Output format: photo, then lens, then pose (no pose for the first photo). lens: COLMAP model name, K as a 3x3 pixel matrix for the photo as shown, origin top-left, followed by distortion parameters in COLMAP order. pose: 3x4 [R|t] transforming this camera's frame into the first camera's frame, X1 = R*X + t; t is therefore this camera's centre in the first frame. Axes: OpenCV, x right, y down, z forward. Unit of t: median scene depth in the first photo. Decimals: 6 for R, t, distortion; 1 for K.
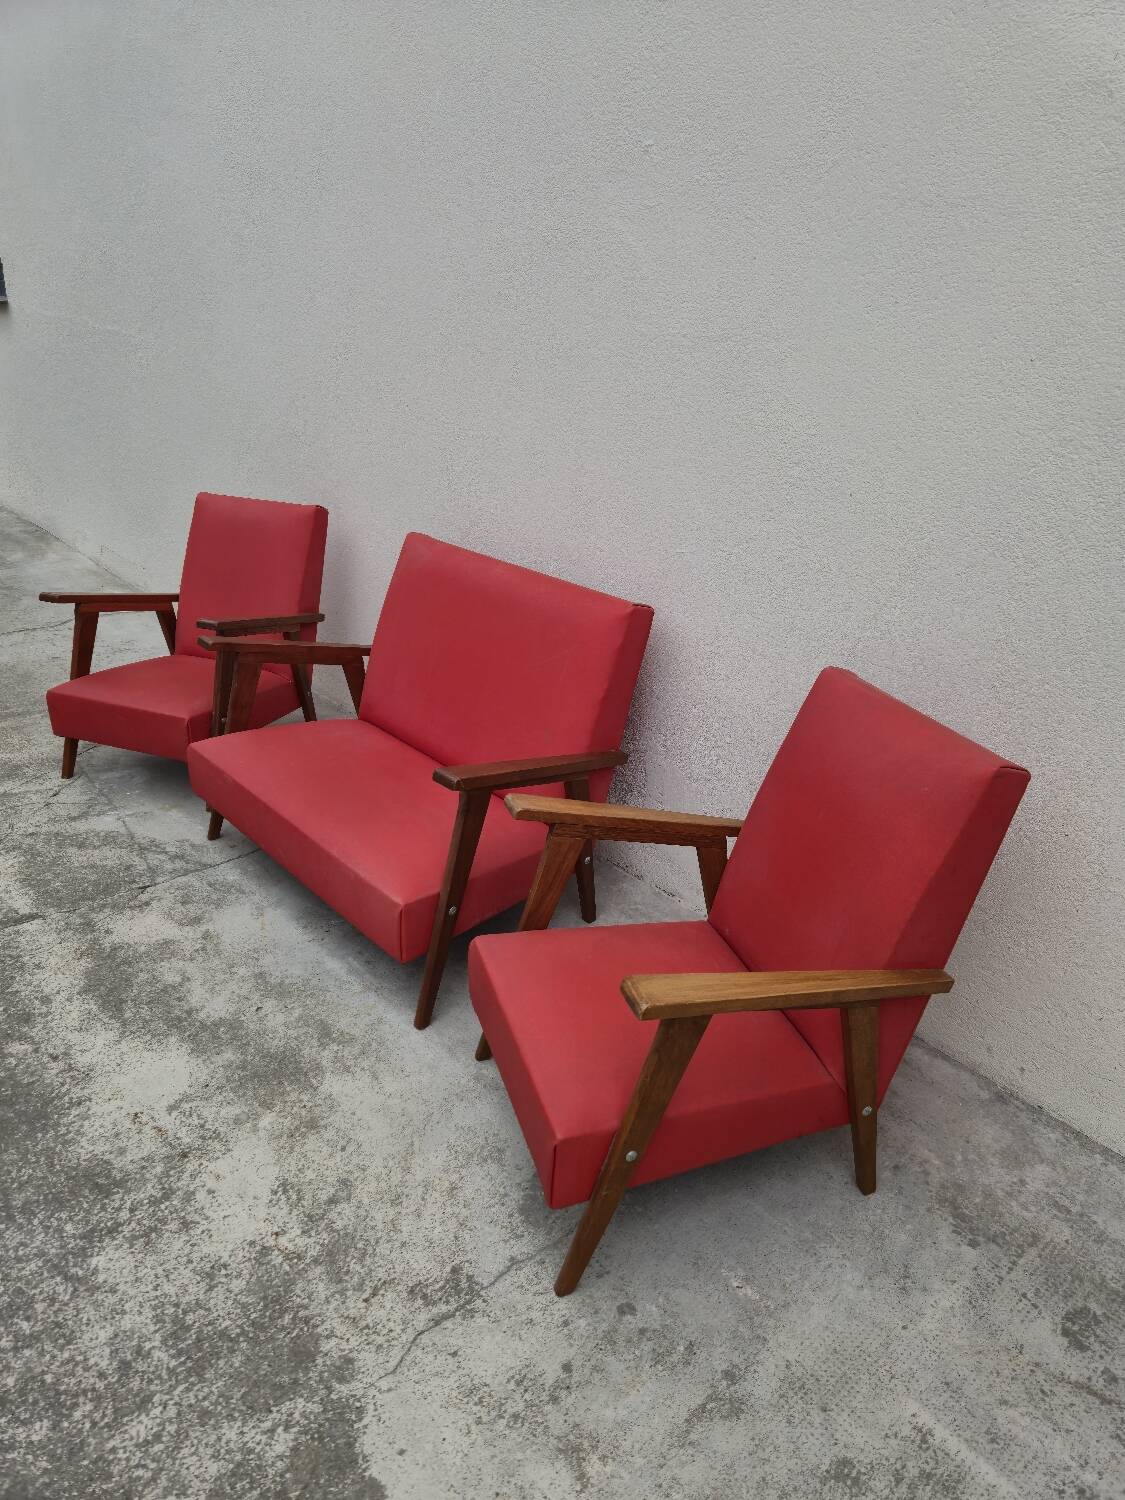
lens RADIAL K [[999.7, 0, 575.4], [0, 999.7, 731.7], [0, 0, 1]] dist [0.064110, -0.049786]
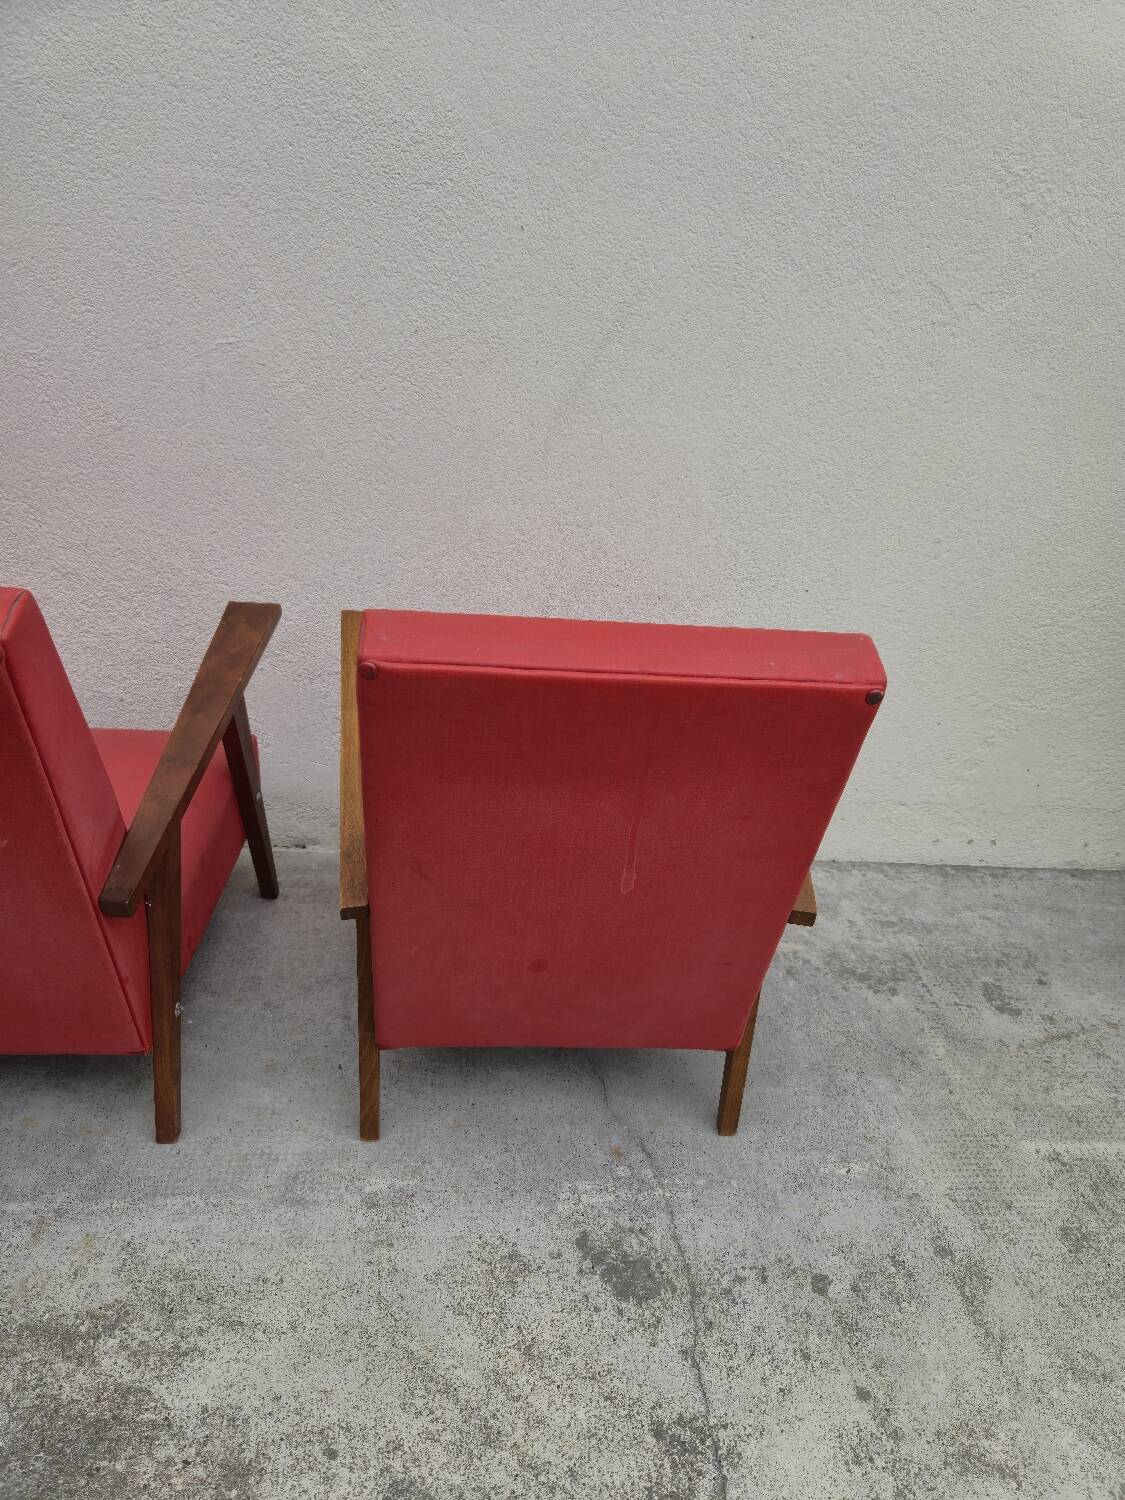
lens RADIAL K [[1016.8, 0, 562.5], [0, 1016.8, 756.4], [0, 0, 1]] dist [0.055709, -0.049797]
pose [[0.605540, -0.357211, 0.711141, -0.463228], [0.249483, 0.933764, 0.256600, -0.064071], [-0.755698, 0.022036, 0.654550, 0.582658]]
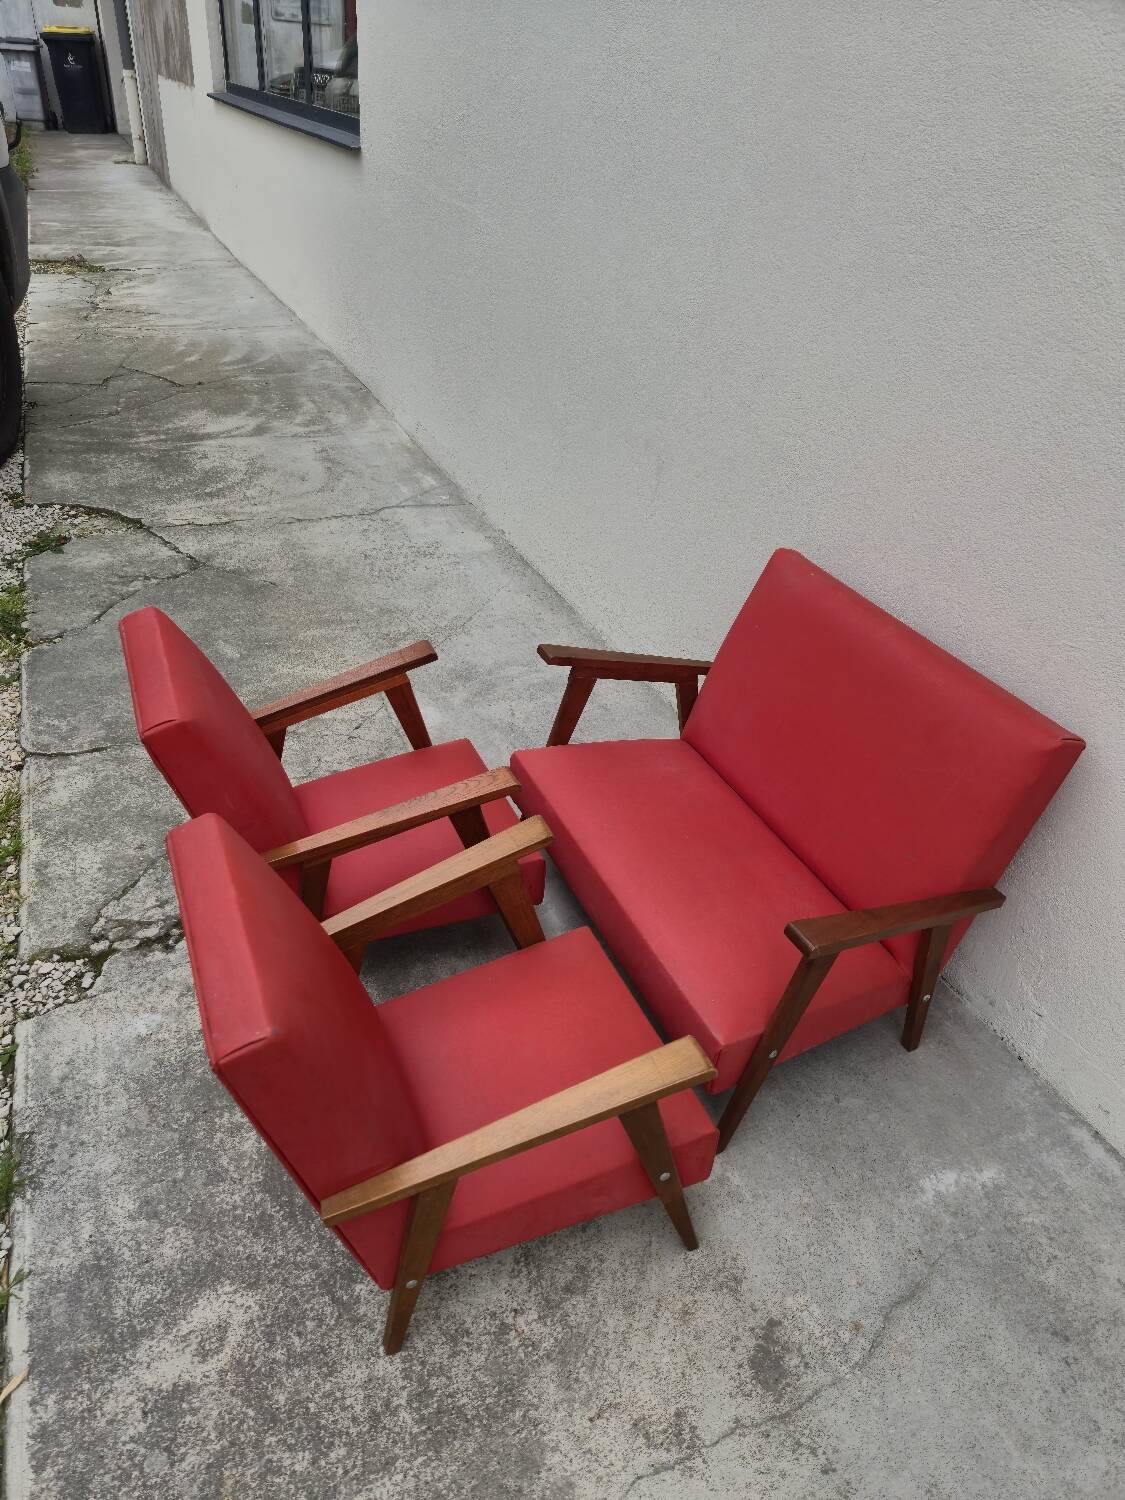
lens RADIAL K [[1010.5, 0, 557.9], [0, 1010.5, 730.1], [0, 0, 1]] dist [0.059997, -0.046984]
pose [[0.952960, 0.183411, -0.241304, -0.108590], [-0.142515, 0.973778, 0.177330, -0.284191], [0.267501, -0.134599, 0.954110, 0.085320]]
